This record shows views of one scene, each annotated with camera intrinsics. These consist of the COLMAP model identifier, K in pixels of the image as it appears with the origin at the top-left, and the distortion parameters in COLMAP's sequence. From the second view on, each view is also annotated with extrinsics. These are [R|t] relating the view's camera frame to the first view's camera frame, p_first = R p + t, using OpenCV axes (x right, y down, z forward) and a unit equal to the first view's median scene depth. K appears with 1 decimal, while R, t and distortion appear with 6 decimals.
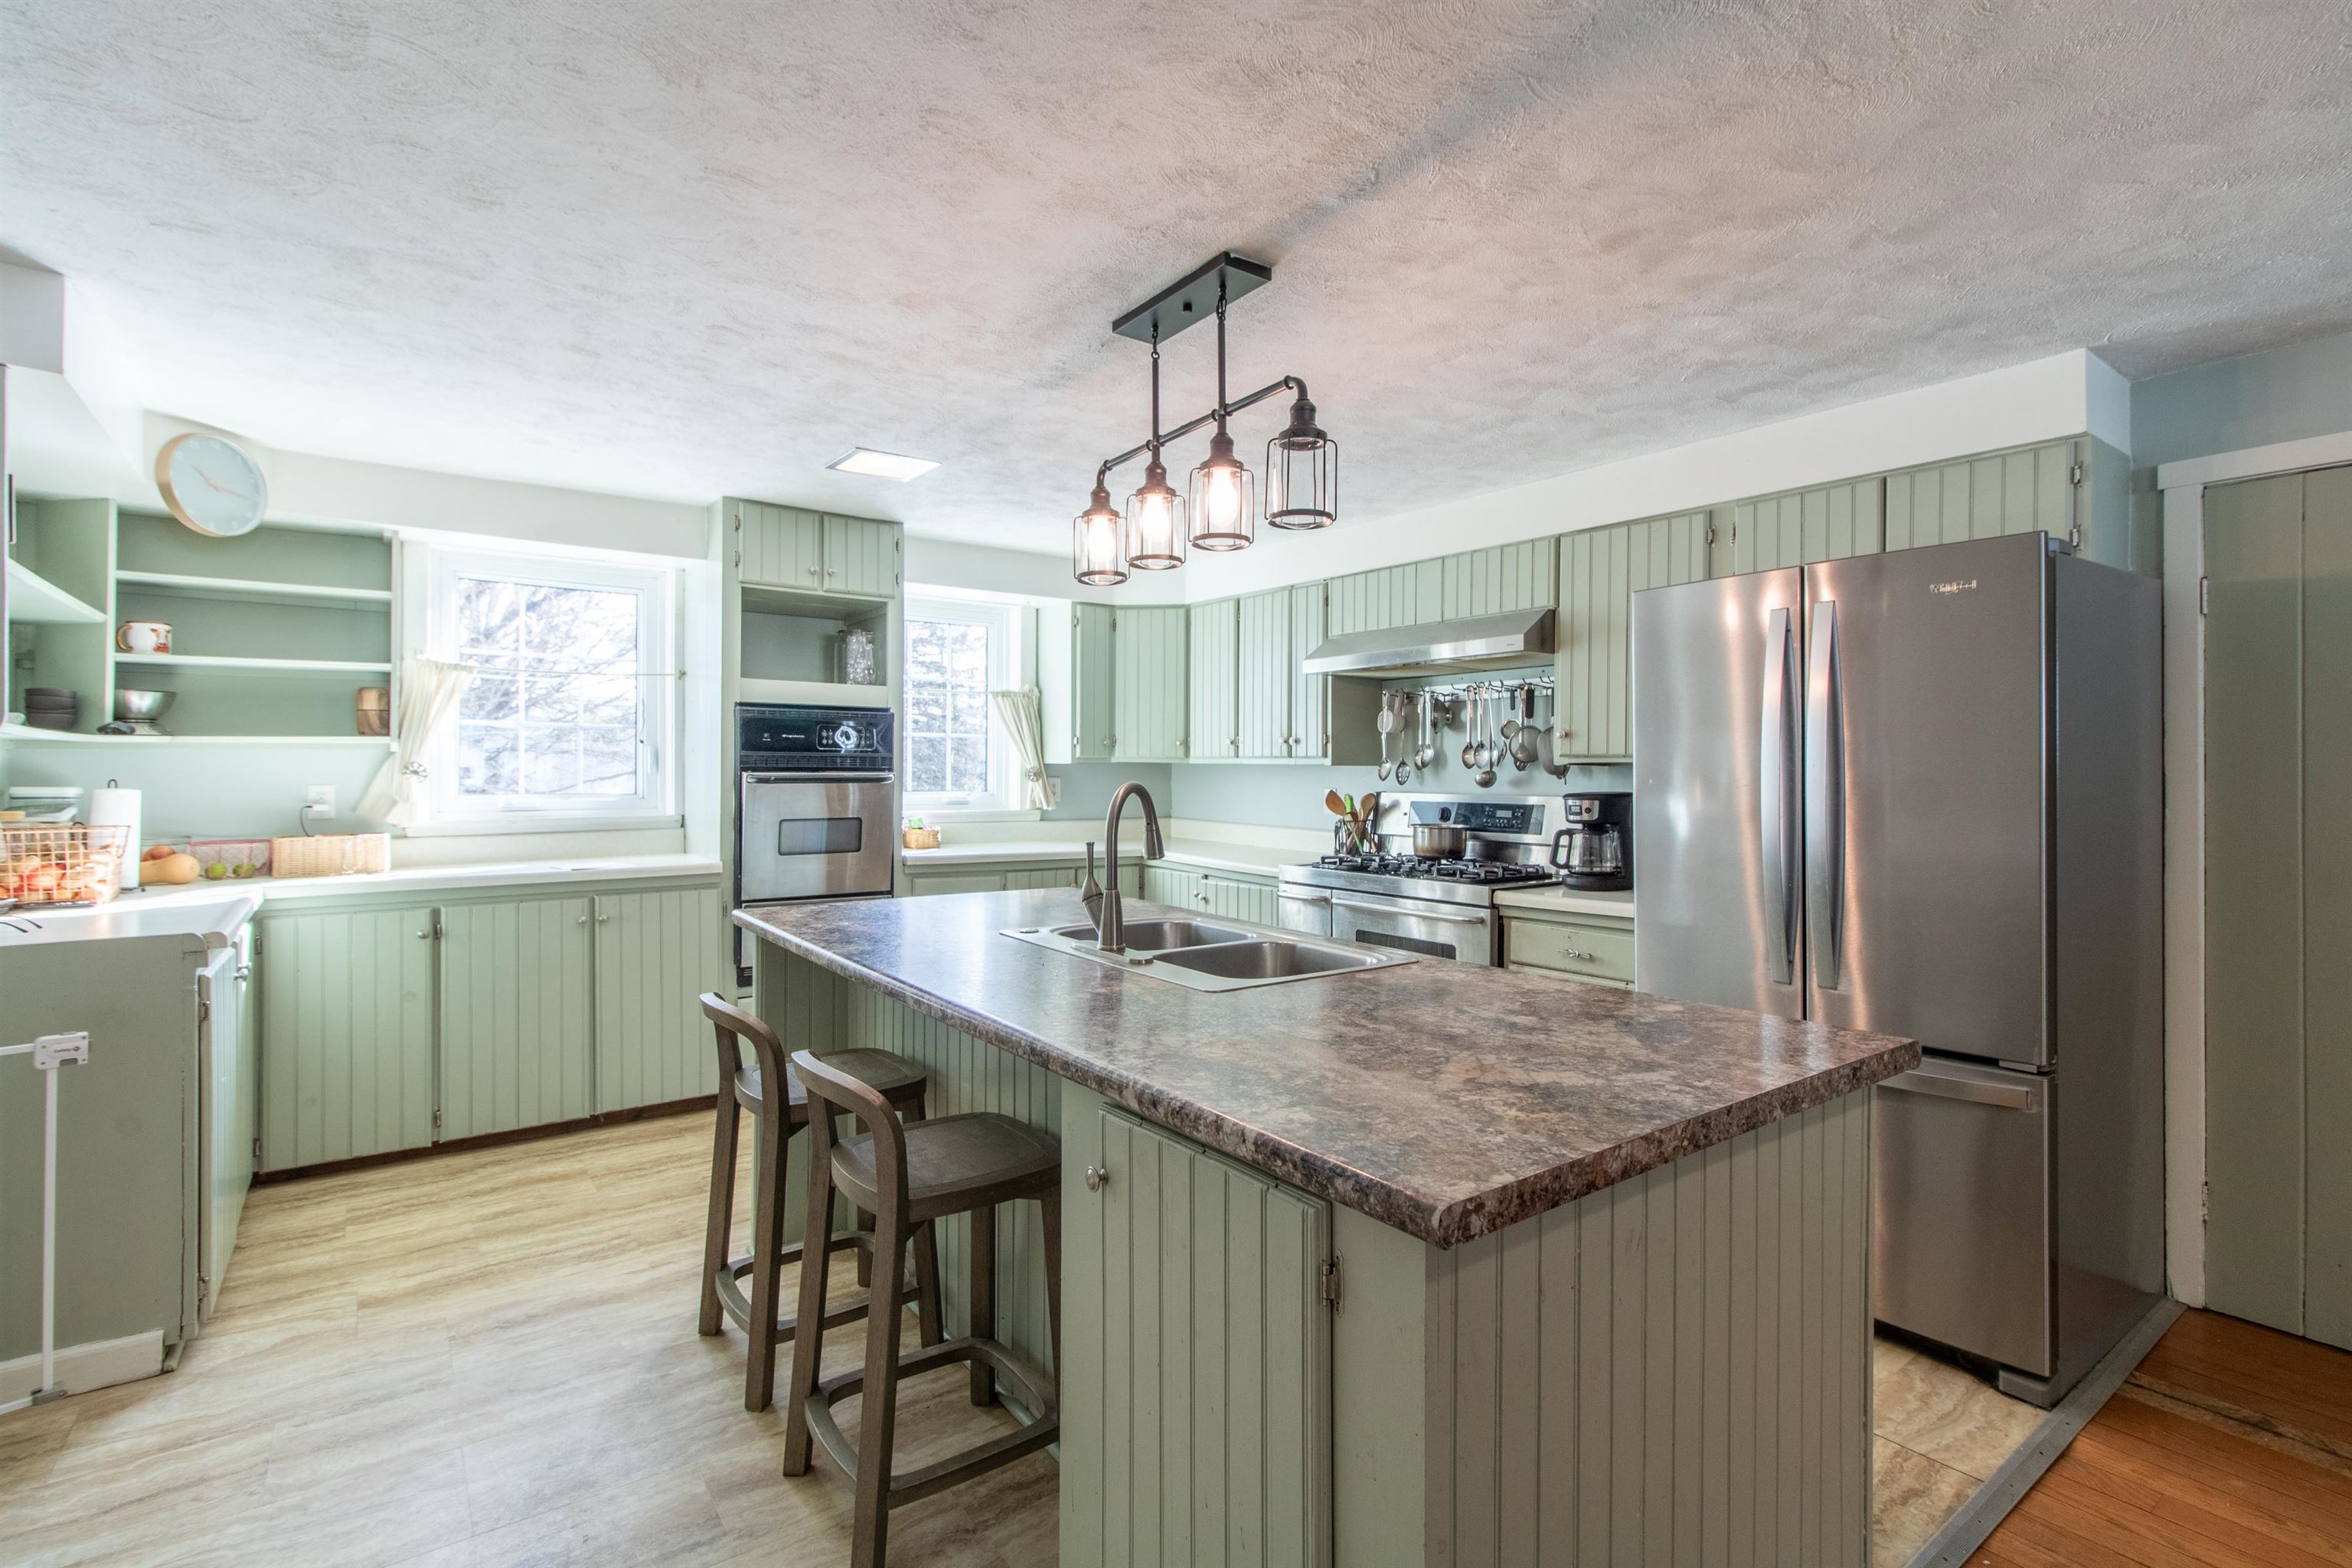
lens RADIAL K [[1137.4, 0, 1156.4], [0, 1137.4, 765.4], [0, 0, 1]] dist [0.015294, -0.001011]
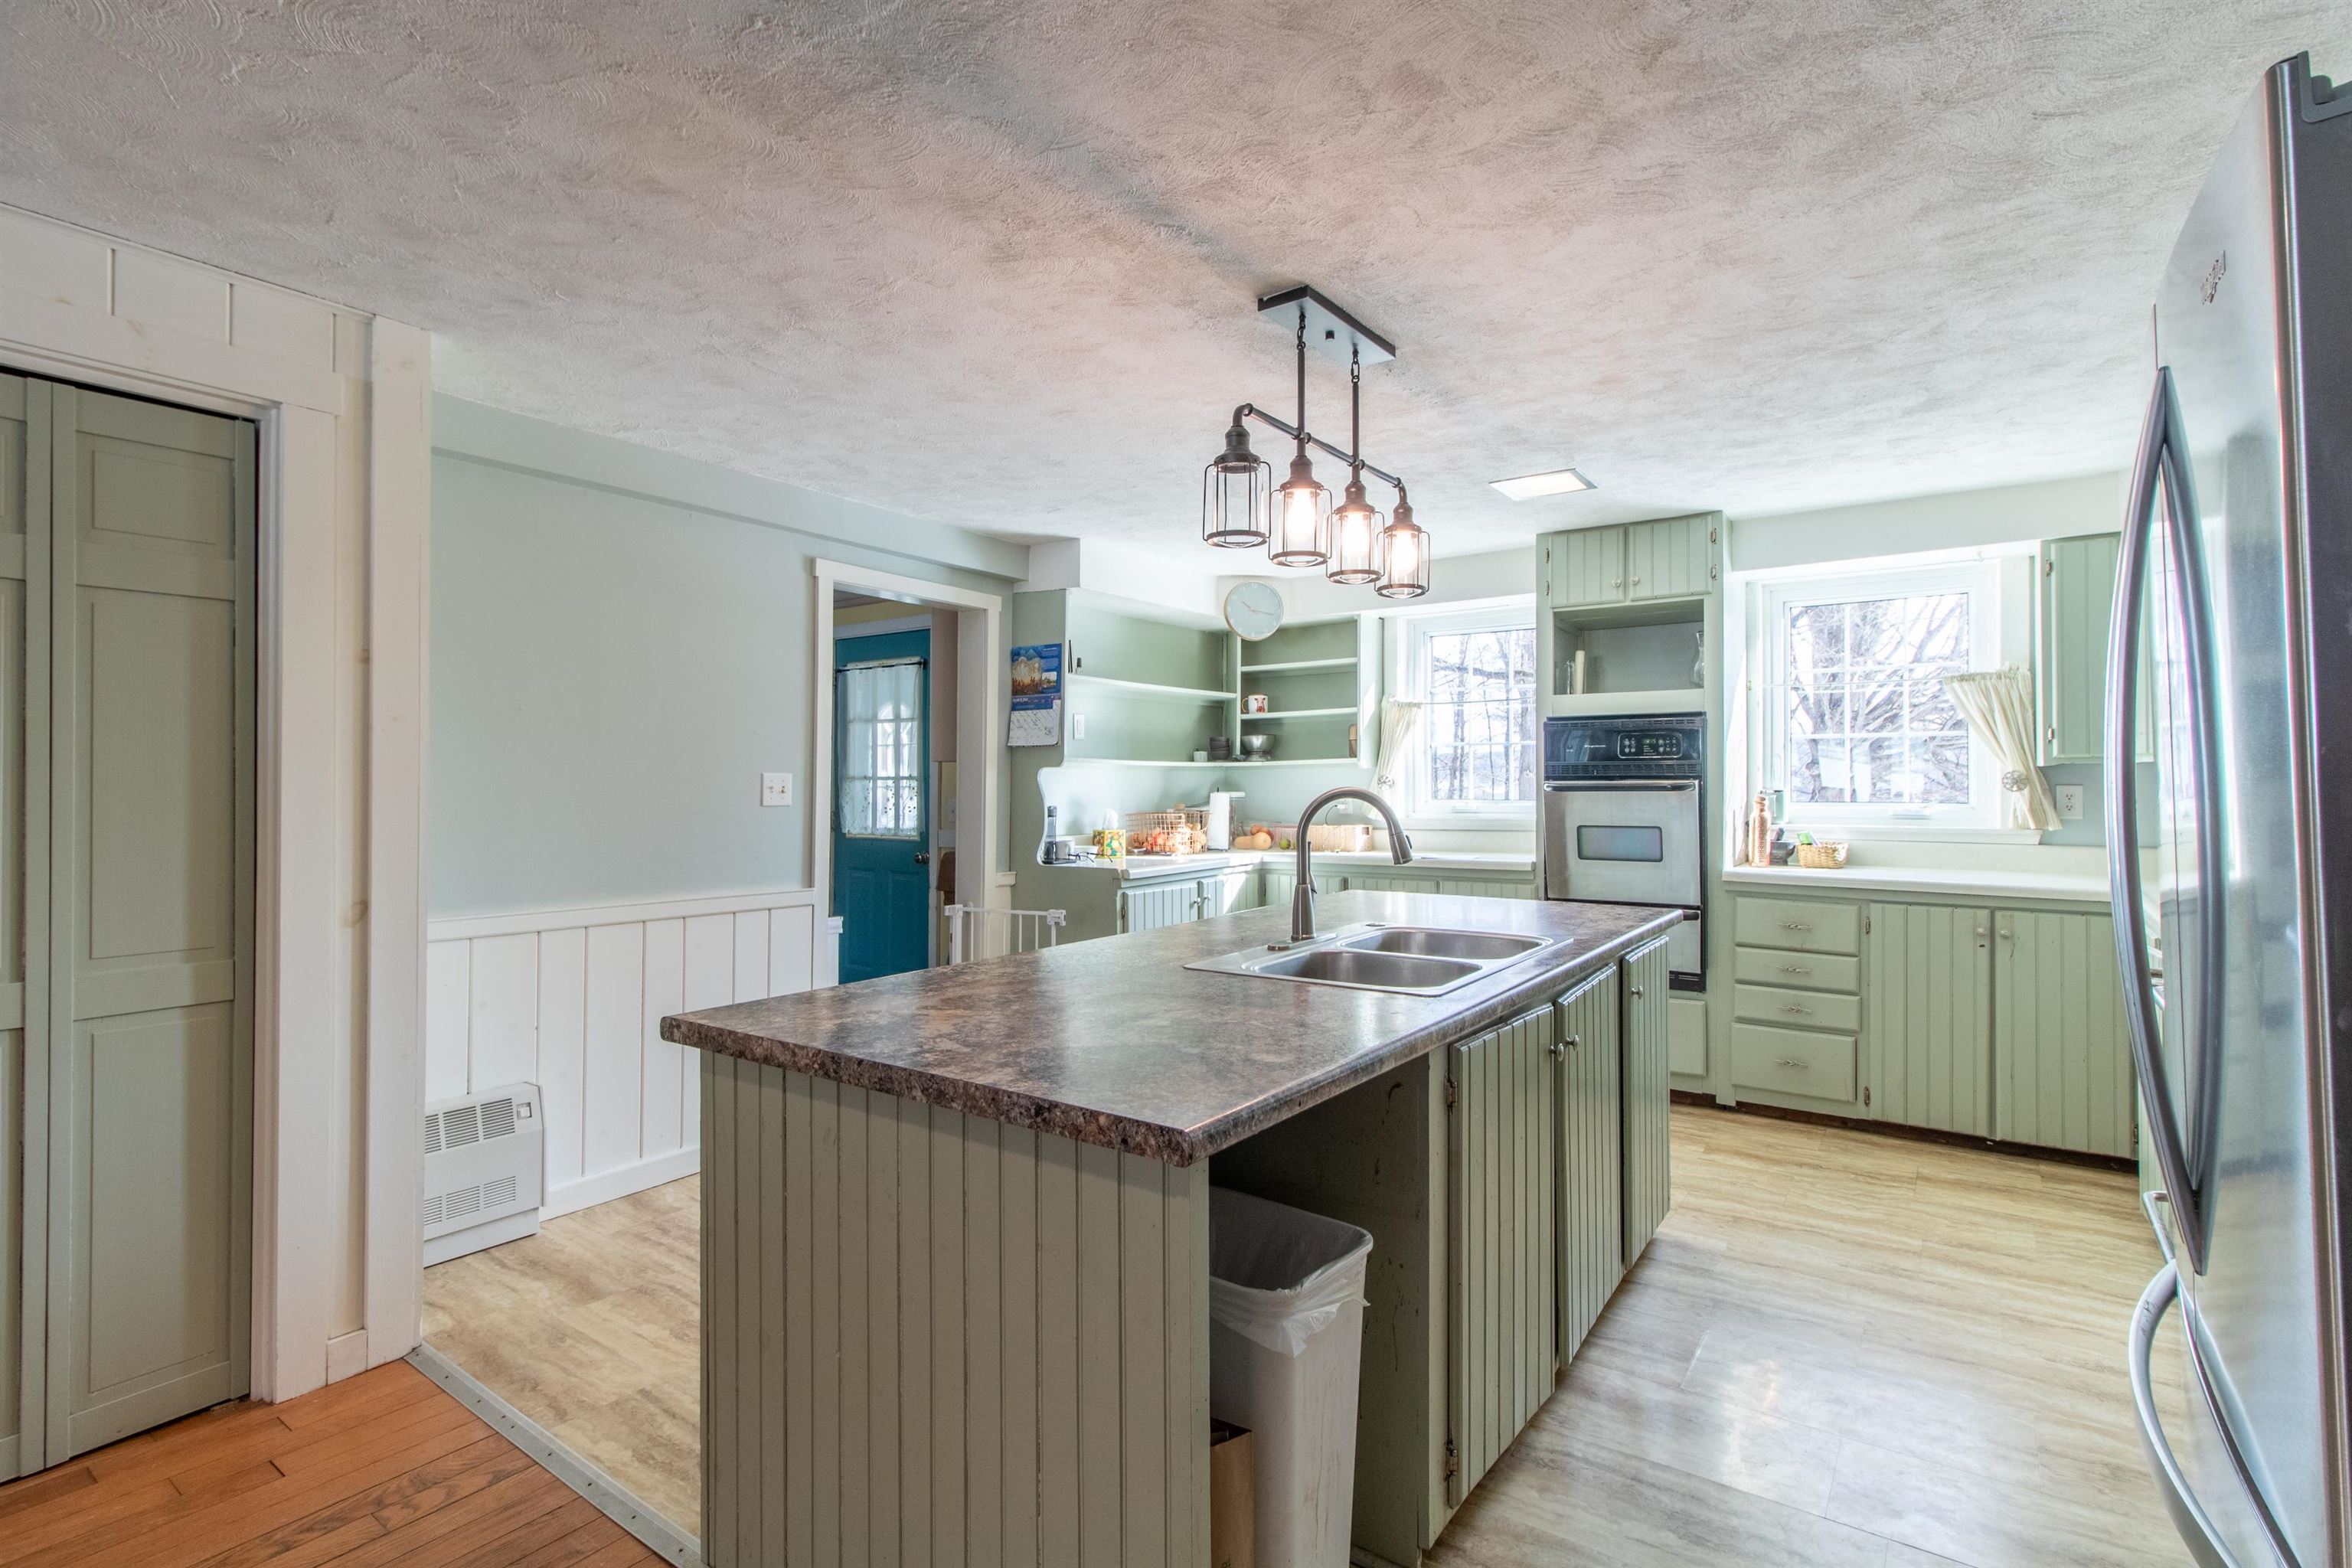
lens RADIAL K [[1137.4, 0, 1160.1], [0, 1137.4, 776.3], [0, 0, 1]] dist [0.015294, -0.001011]
pose [[0.280573, -0.009856, -0.959782, 0.682422], [0.010254, 0.999921, -0.007271, 0.006598], [0.959778, -0.007801, 0.280652, 0.382680]]
